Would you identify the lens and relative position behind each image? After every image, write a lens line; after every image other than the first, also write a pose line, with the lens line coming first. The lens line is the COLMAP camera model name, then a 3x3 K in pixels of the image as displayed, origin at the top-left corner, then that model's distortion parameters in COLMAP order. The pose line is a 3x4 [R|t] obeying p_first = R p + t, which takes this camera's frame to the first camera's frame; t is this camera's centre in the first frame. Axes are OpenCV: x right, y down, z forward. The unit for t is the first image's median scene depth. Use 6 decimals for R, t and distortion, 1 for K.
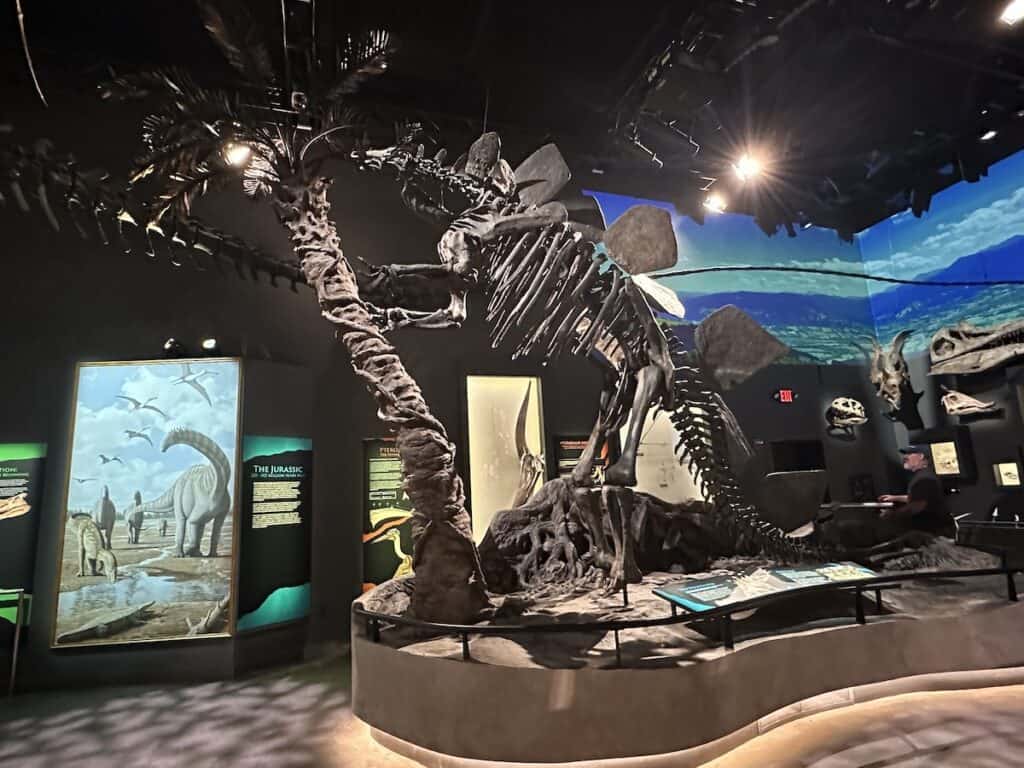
lens RADIAL K [[566.5, 0, 511.0], [0, 566.5, 387.3], [0, 0, 1]] dist [-0.000003, -0.001486]
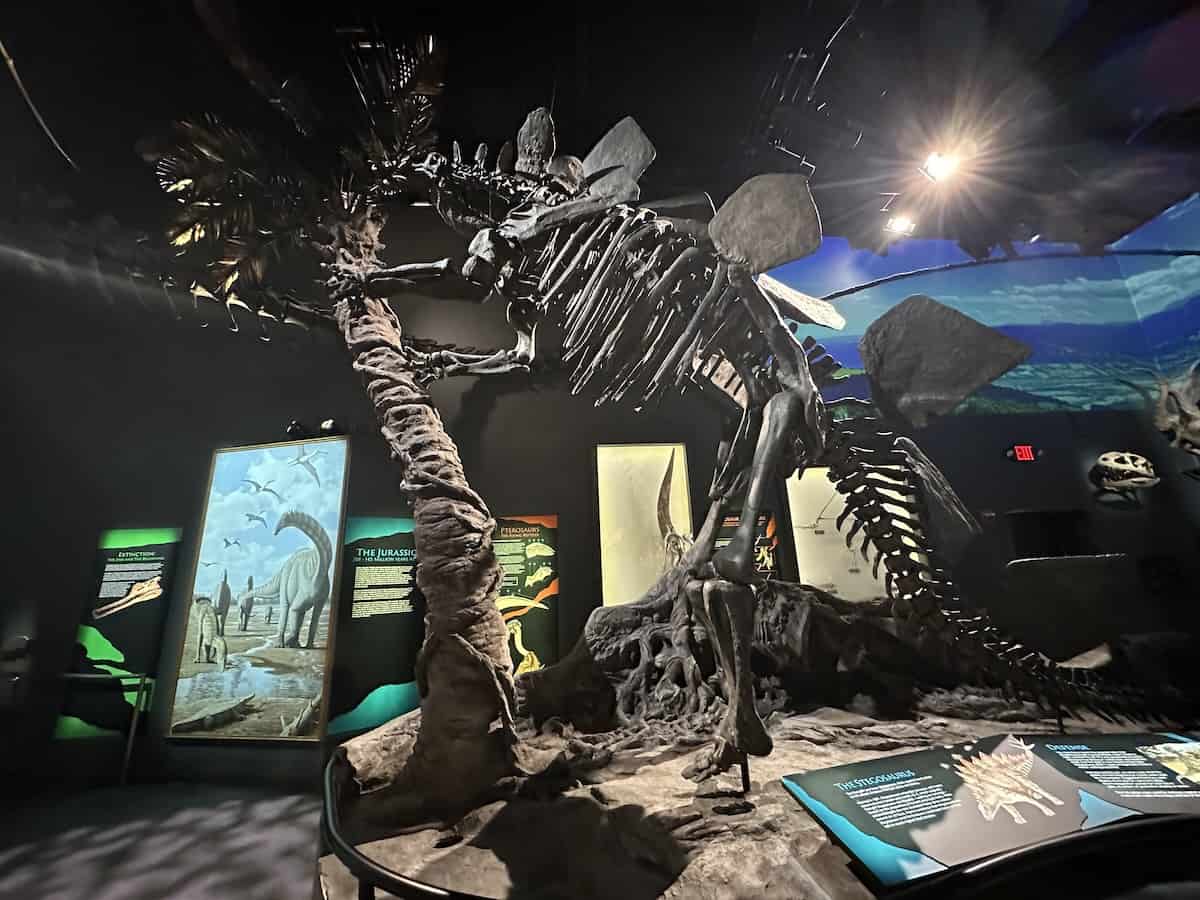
lens RADIAL K [[481.0, 0, 600.5], [0, 481.0, 447.8], [0, 0, 1]] dist [-0.004232, 0.001111]
pose [[0.964756, -0.057750, -0.256733, 0.155096], [0.041848, 0.996876, -0.066985, 0.044514], [0.259799, 0.053880, 0.964158, 0.350706]]
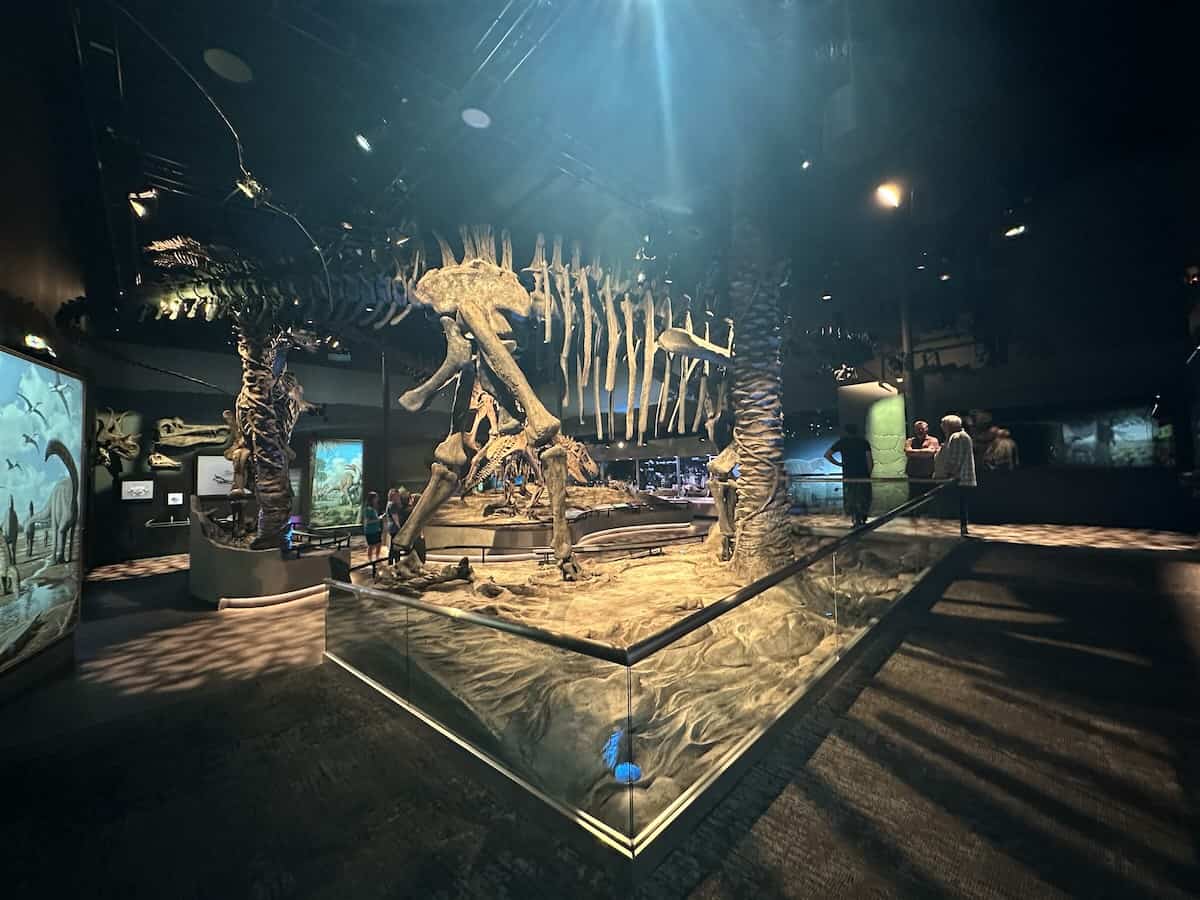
lens RADIAL K [[481.0, 0, 601.1], [0, 481.0, 445.6], [0, 0, 1]] dist [-0.004232, 0.001111]
pose [[-0.410098, 0.111456, 0.905206, -1.808950], [-0.123623, 0.976552, -0.176248, 0.119441], [-0.903624, -0.184183, -0.386703, 0.482353]]
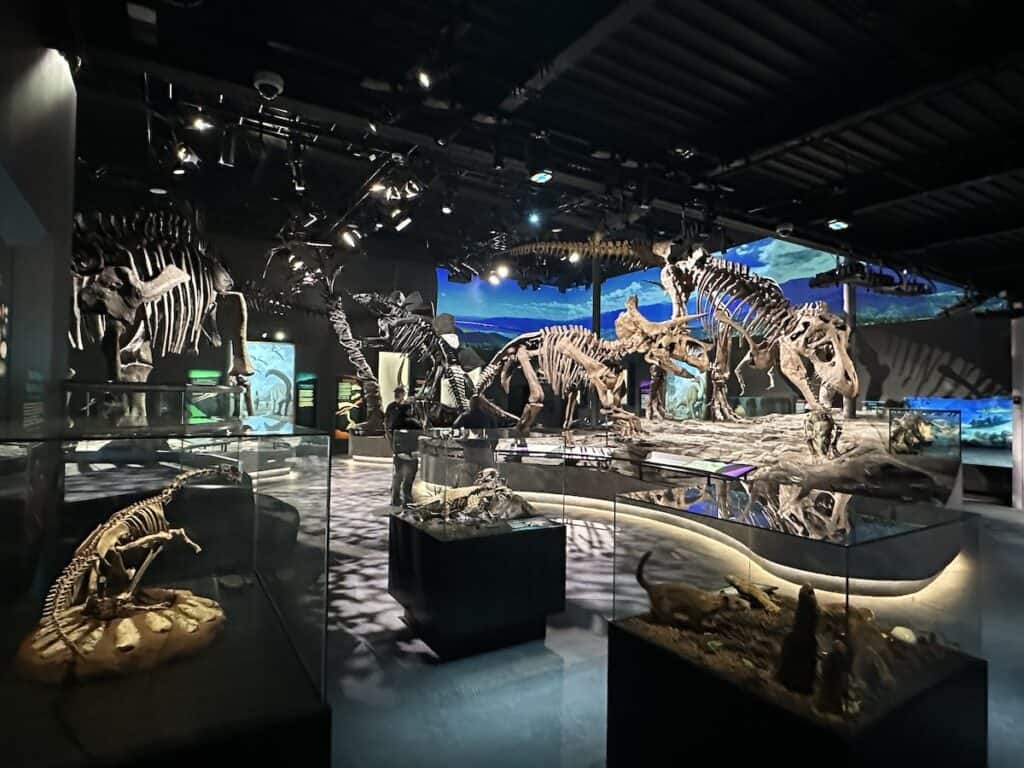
lens RADIAL K [[566.5, 0, 516.1], [0, 566.5, 385.7], [0, 0, 1]] dist [-0.000003, -0.001486]
pose [[0.971169, 0.069663, 0.227985, -0.066326], [-0.106009, 0.982791, 0.151275, -0.397919], [-0.213523, -0.171082, 0.961841, -1.947344]]
